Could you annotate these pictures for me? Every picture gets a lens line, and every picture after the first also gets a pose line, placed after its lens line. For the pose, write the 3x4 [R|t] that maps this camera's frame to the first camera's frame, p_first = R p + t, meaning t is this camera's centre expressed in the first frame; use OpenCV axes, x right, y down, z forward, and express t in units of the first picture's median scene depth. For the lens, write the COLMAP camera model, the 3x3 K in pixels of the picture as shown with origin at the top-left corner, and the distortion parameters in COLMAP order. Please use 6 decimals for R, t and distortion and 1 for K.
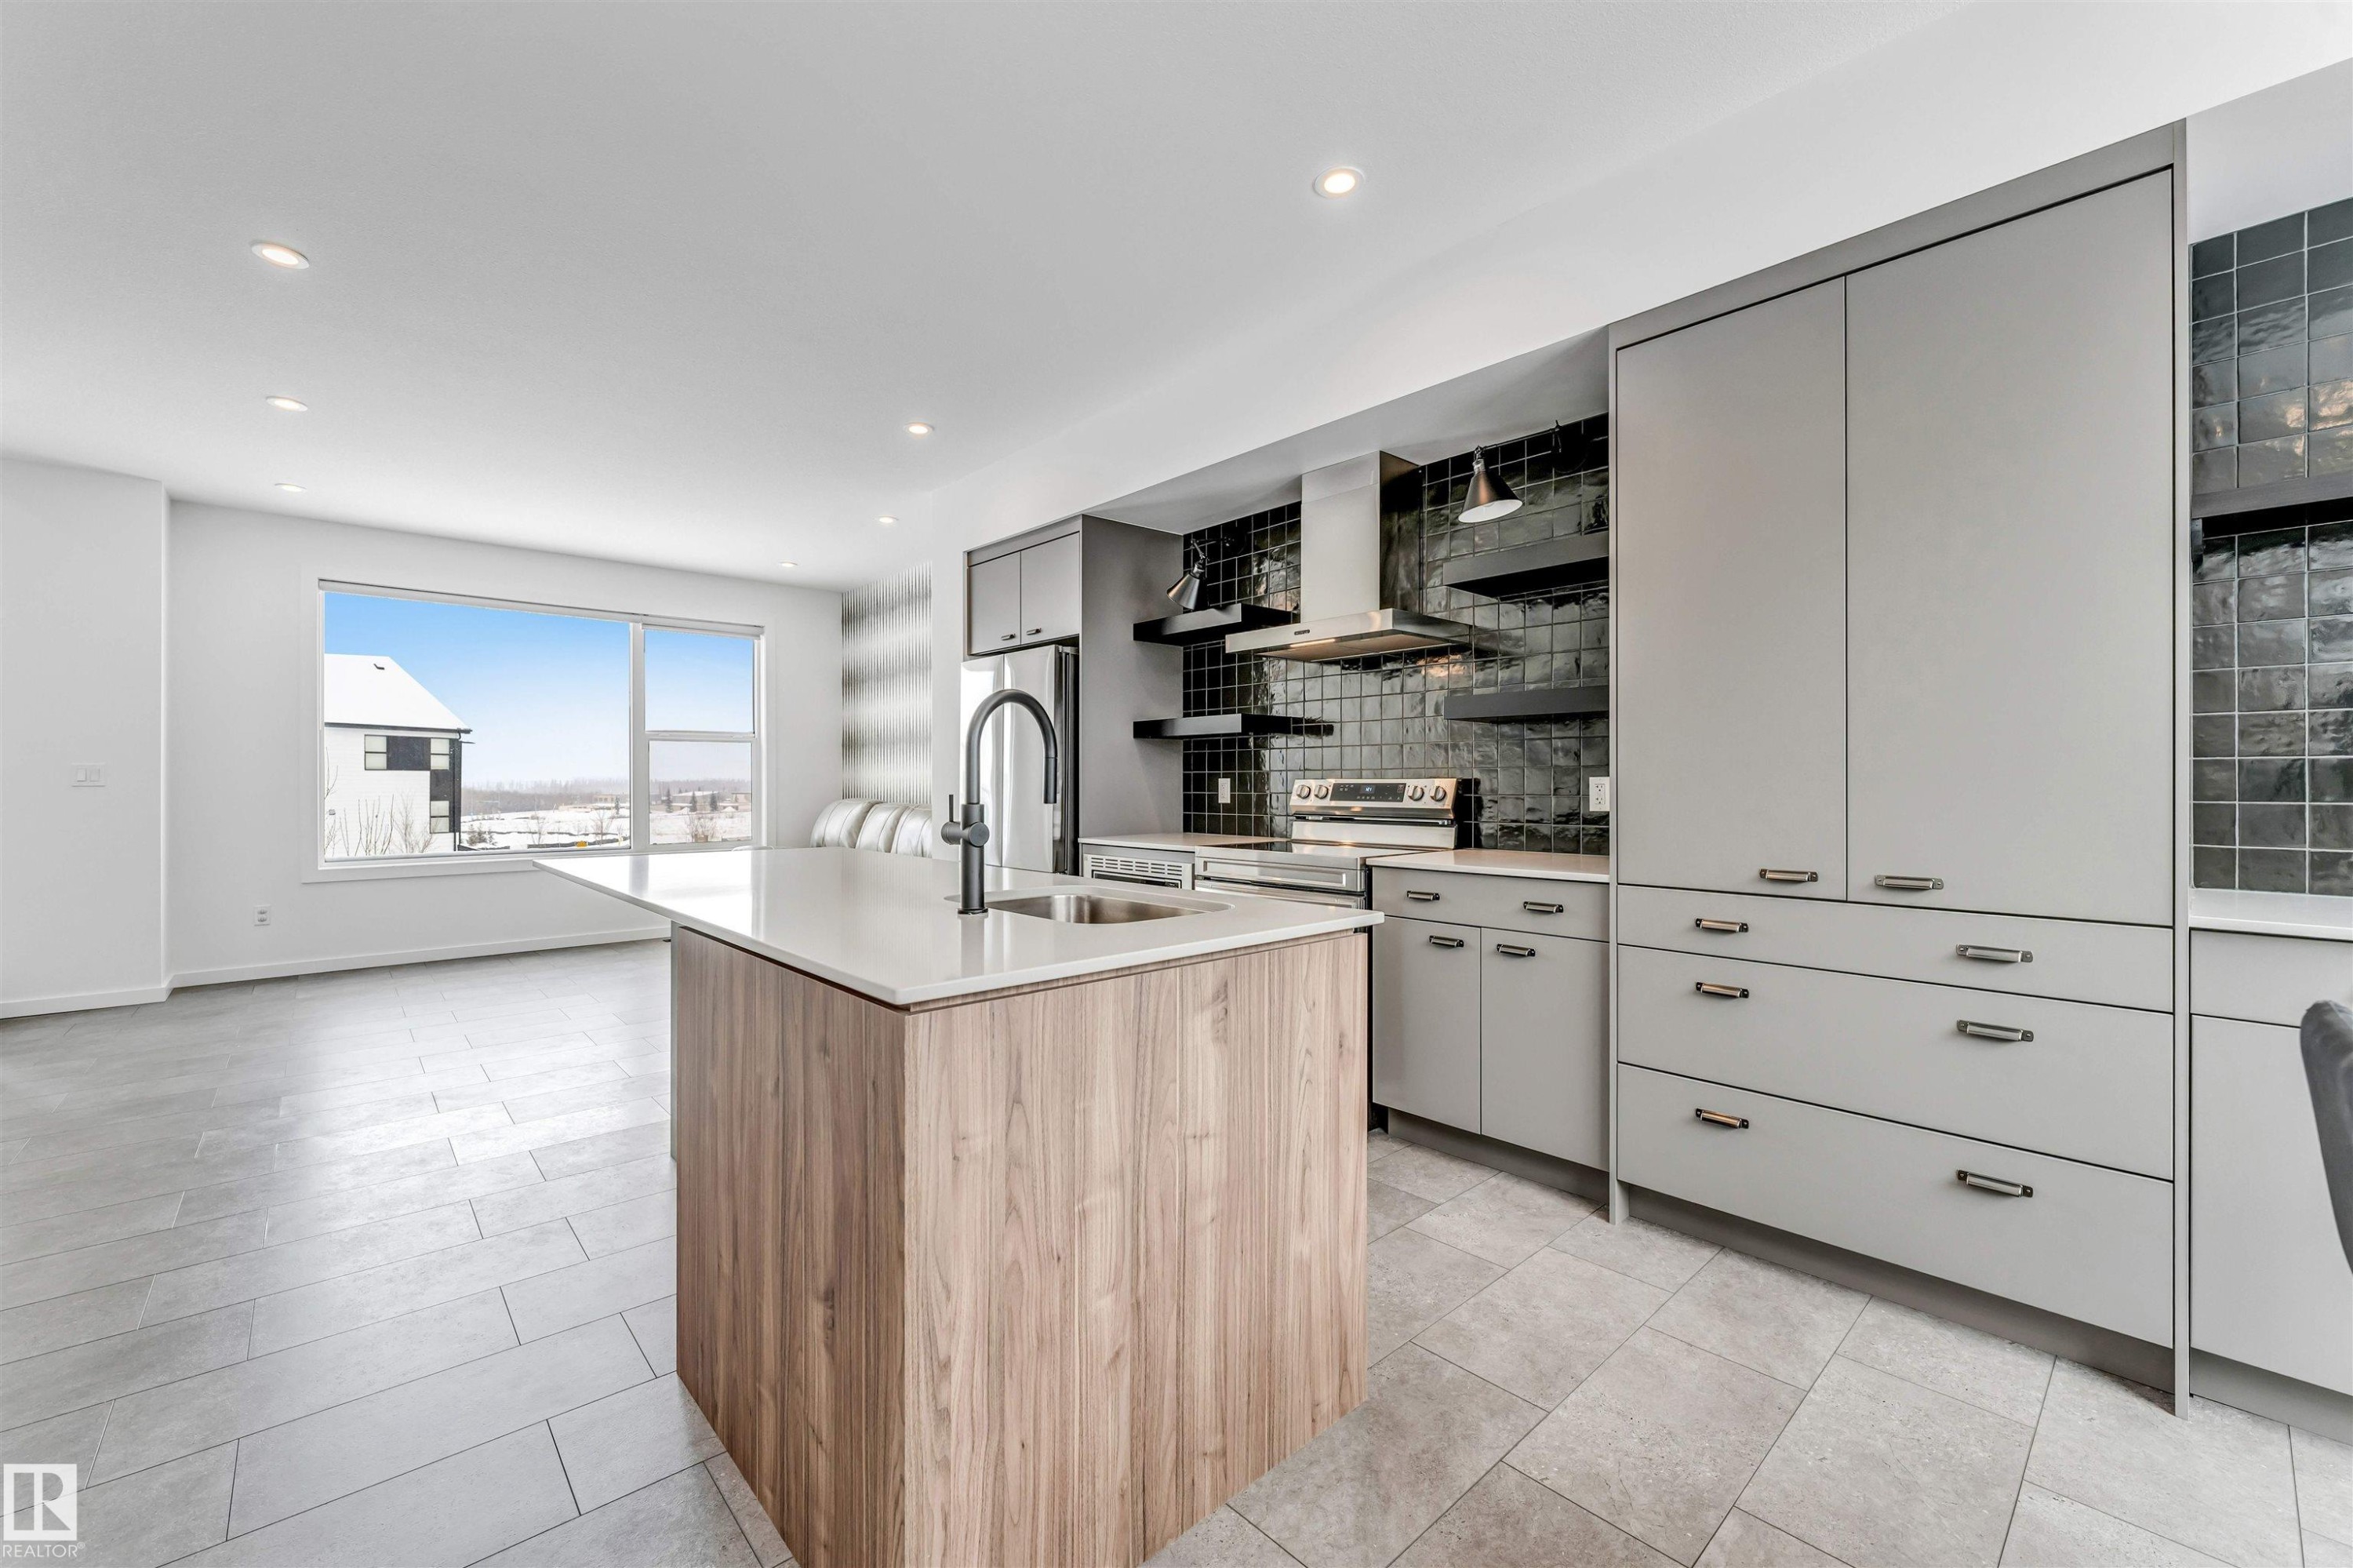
lens RADIAL K [[952.4, 0, 1165.5], [0, 952.4, 788.1], [0, 0, 1]] dist [-0.002088, 0.000745]
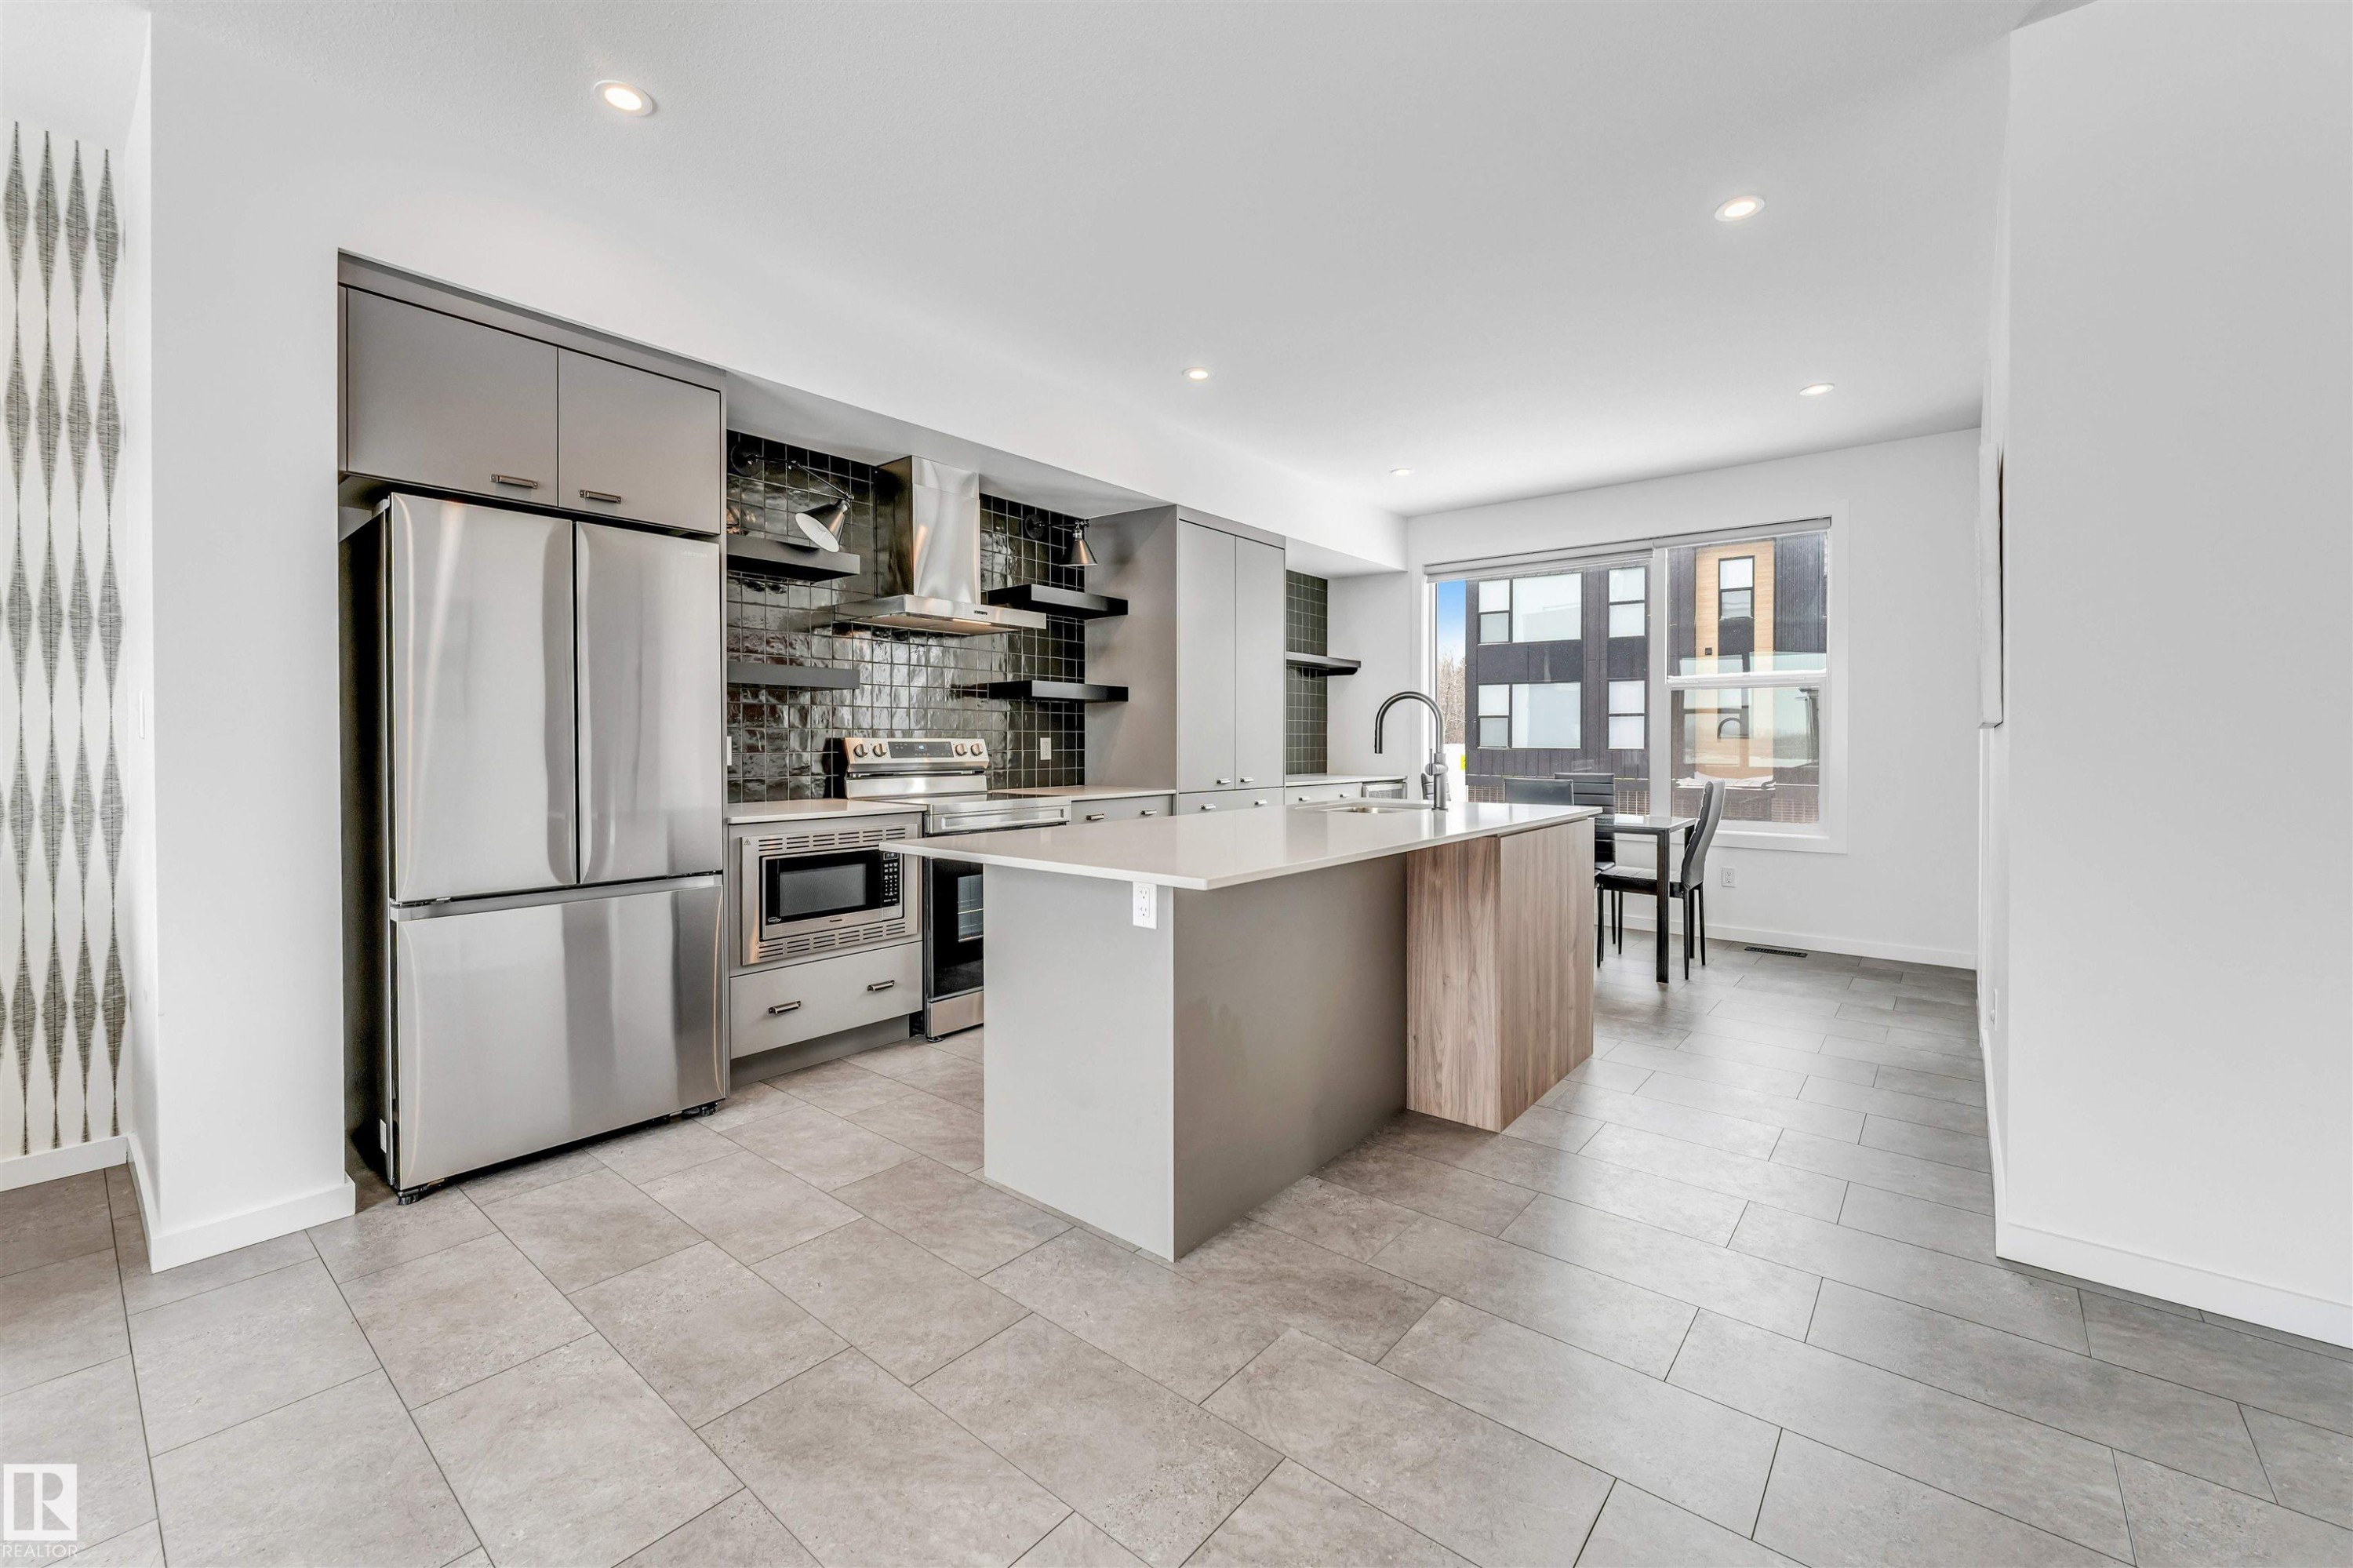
lens RADIAL K [[952.4, 0, 1166.4], [0, 952.4, 745.2], [0, 0, 1]] dist [-0.002088, 0.000745]
pose [[-0.144783, -0.002754, 0.989460, -0.954215], [0.004835, 0.999982, 0.003491, -0.003715], [-0.989452, 0.005289, -0.144767, 0.861475]]
